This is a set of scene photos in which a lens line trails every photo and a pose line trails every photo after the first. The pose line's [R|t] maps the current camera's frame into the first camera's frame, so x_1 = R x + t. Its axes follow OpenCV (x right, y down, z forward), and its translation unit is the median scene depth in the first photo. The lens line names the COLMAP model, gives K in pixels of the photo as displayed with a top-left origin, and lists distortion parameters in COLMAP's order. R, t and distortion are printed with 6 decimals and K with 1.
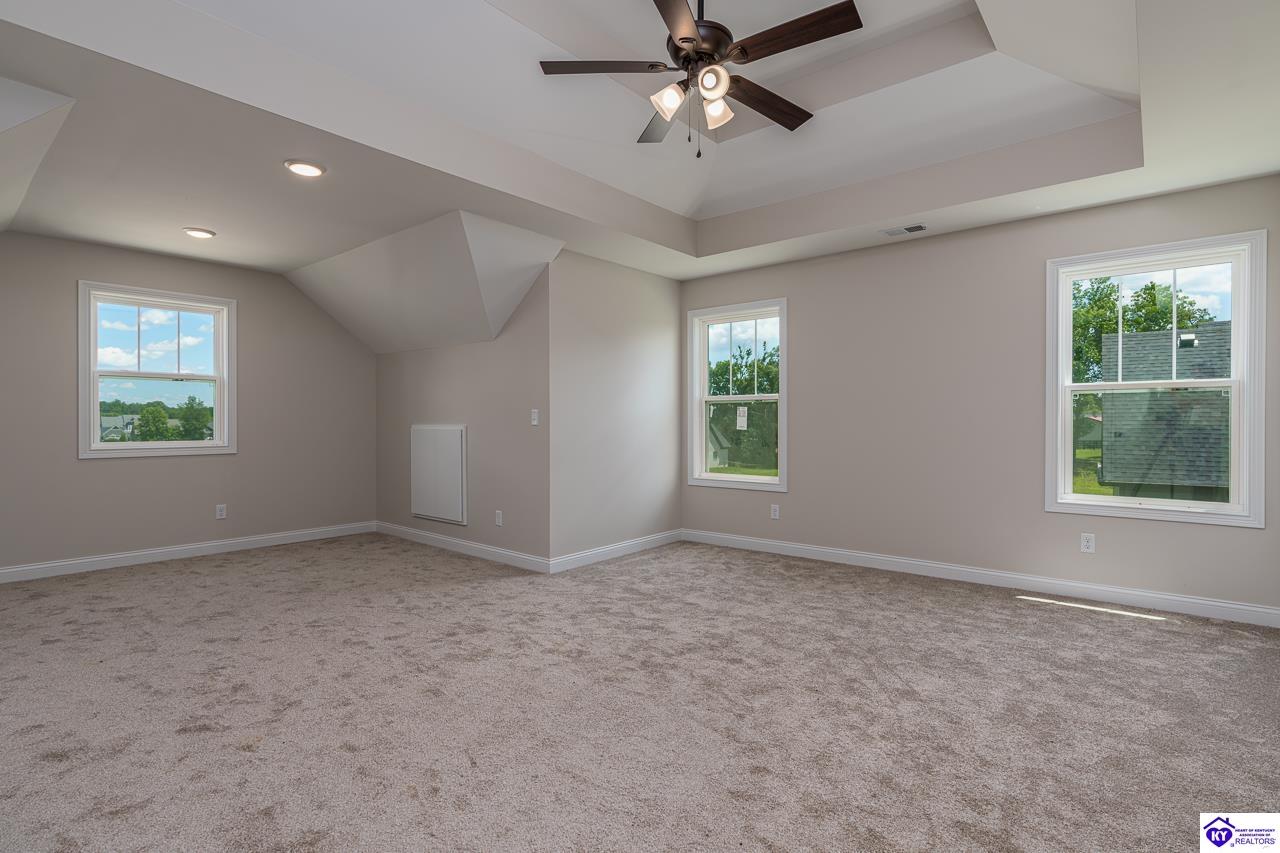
lens RADIAL K [[625.5, 0, 640.0], [0, 625.5, 426.5], [0, 0, 1]] dist [0.015687, -0.000179]
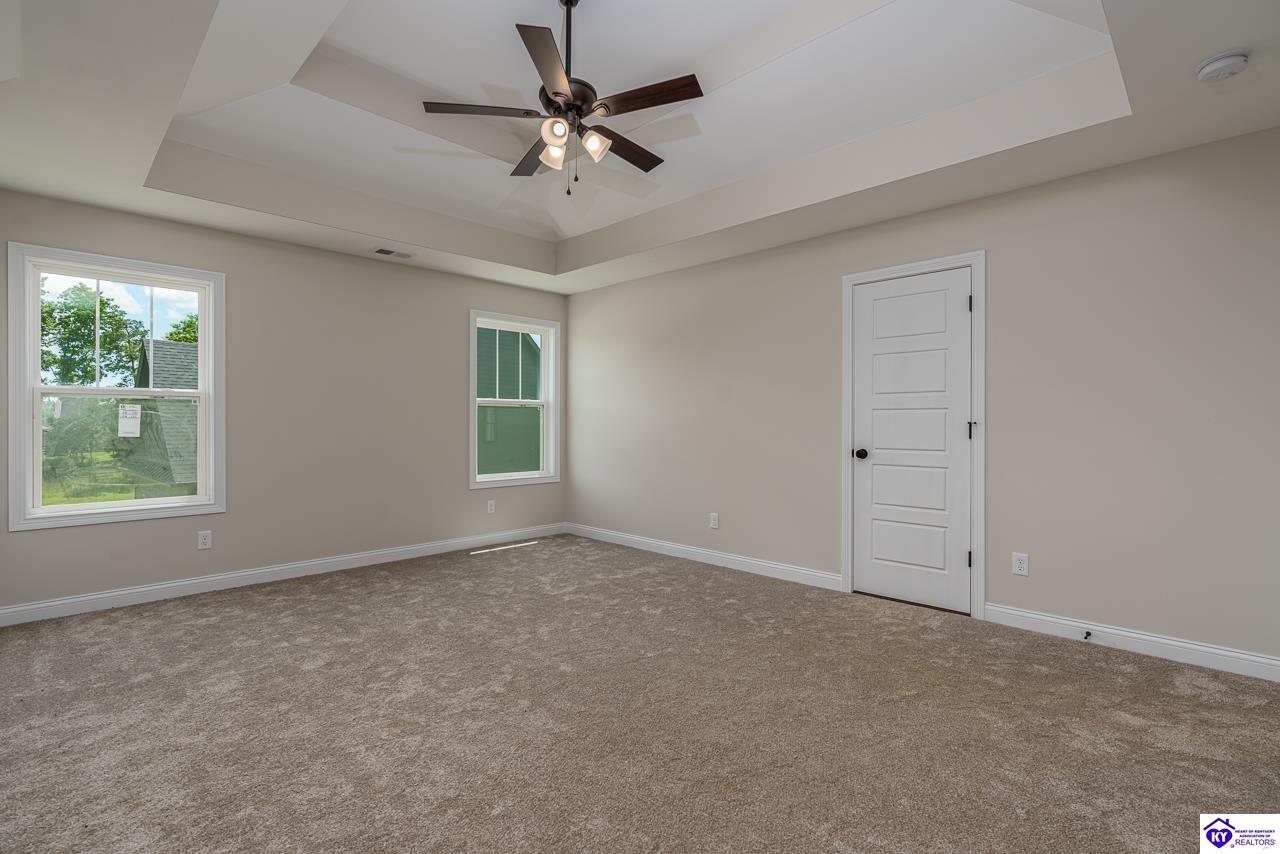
lens RADIAL K [[592.5, 0, 640.0], [0, 592.5, 427.0], [0, 0, 1]] dist [-0.001898, -0.000004]
pose [[0.090463, -0.003791, 0.995893, -0.535477], [0.011101, 0.999934, 0.002798, -0.001989], [-0.995838, 0.010802, 0.090499, 0.432706]]
